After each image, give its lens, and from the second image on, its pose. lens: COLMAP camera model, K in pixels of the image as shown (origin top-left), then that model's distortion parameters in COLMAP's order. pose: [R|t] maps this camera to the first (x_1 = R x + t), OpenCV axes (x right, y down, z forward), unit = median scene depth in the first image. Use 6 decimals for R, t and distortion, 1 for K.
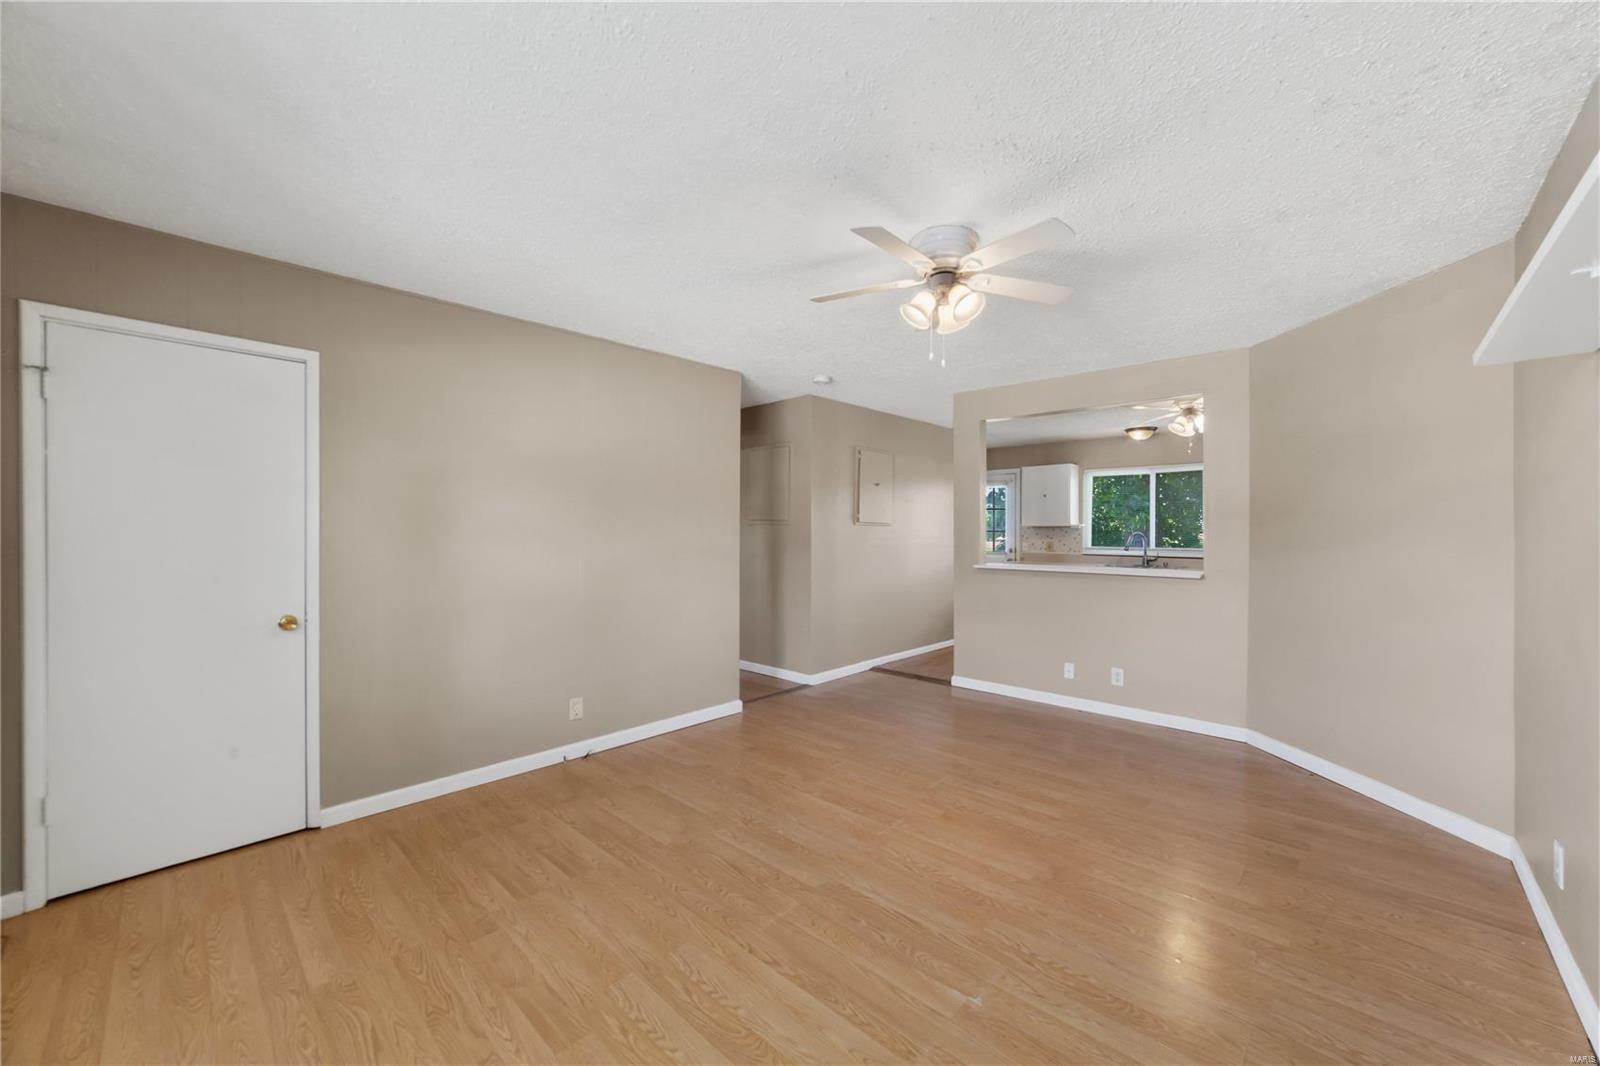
lens RADIAL K [[614.5, 0, 800.0], [0, 614.5, 533.0], [0, 0, 1]] dist [0.000103, 0.000078]
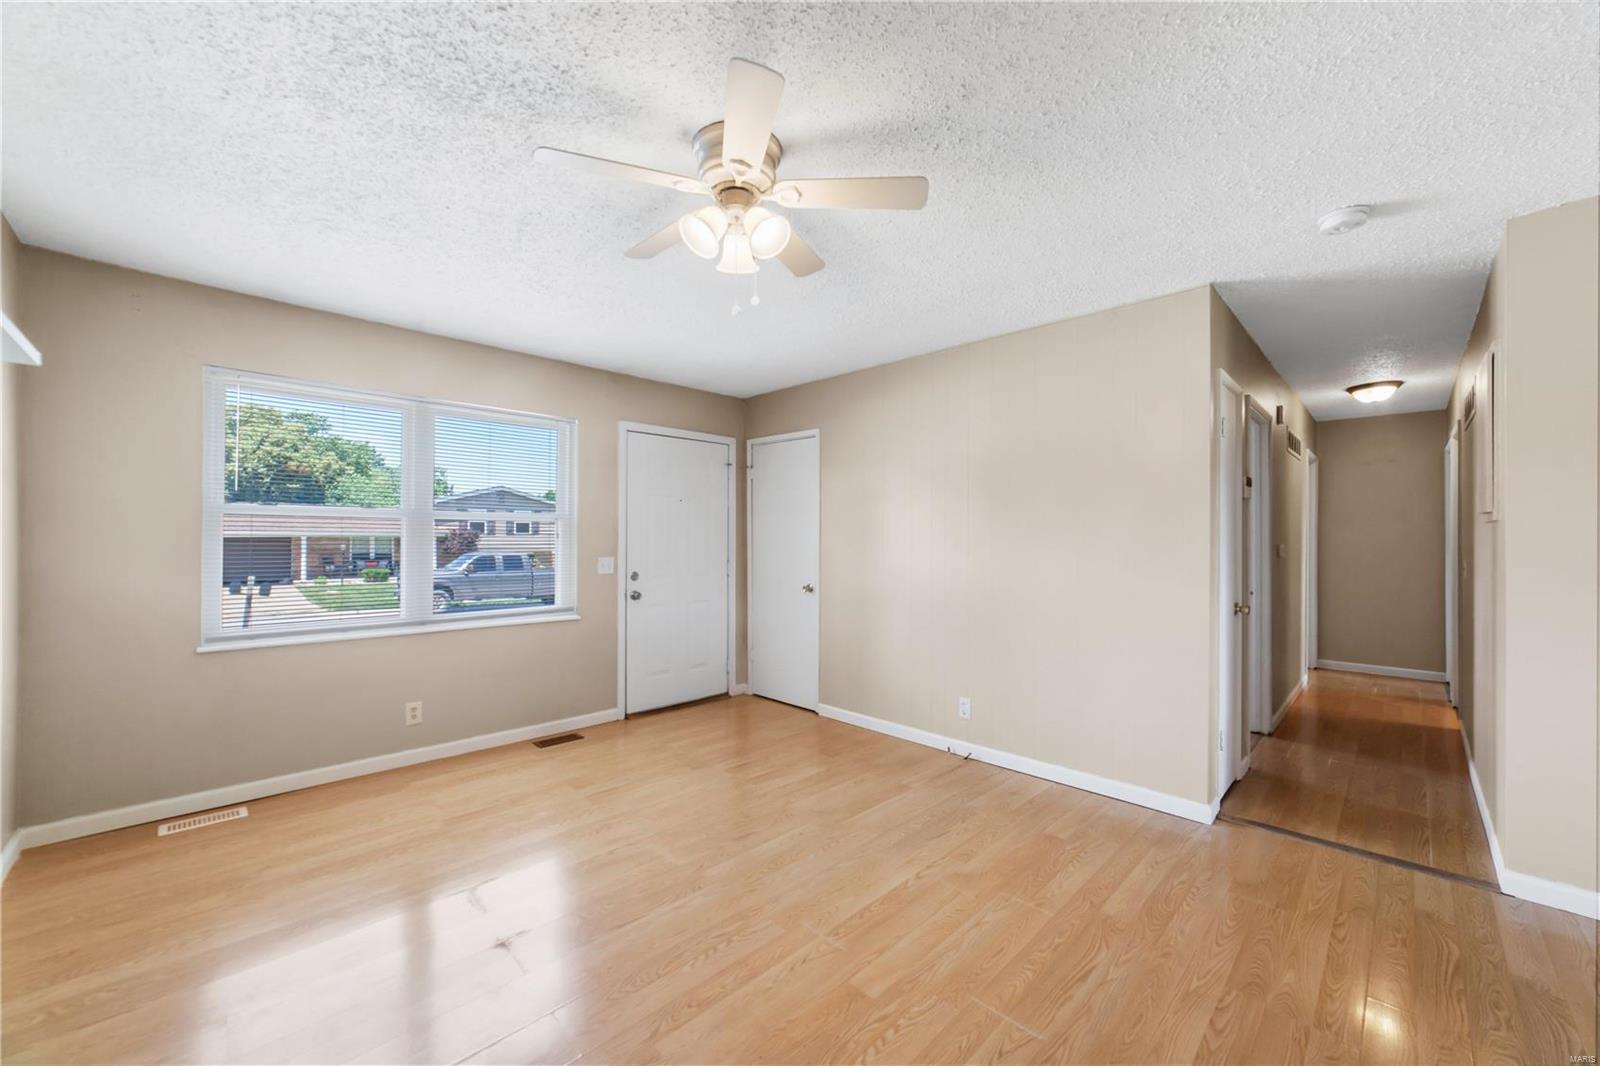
lens RADIAL K [[614.5, 0, 800.0], [0, 614.5, 533.0], [0, 0, 1]] dist [0.000103, 0.000078]
pose [[-0.023708, -0.008908, -0.999679, 0.783574], [-0.006507, 0.999940, -0.008756, 0.005204], [0.999698, 0.006297, -0.023764, 0.873612]]
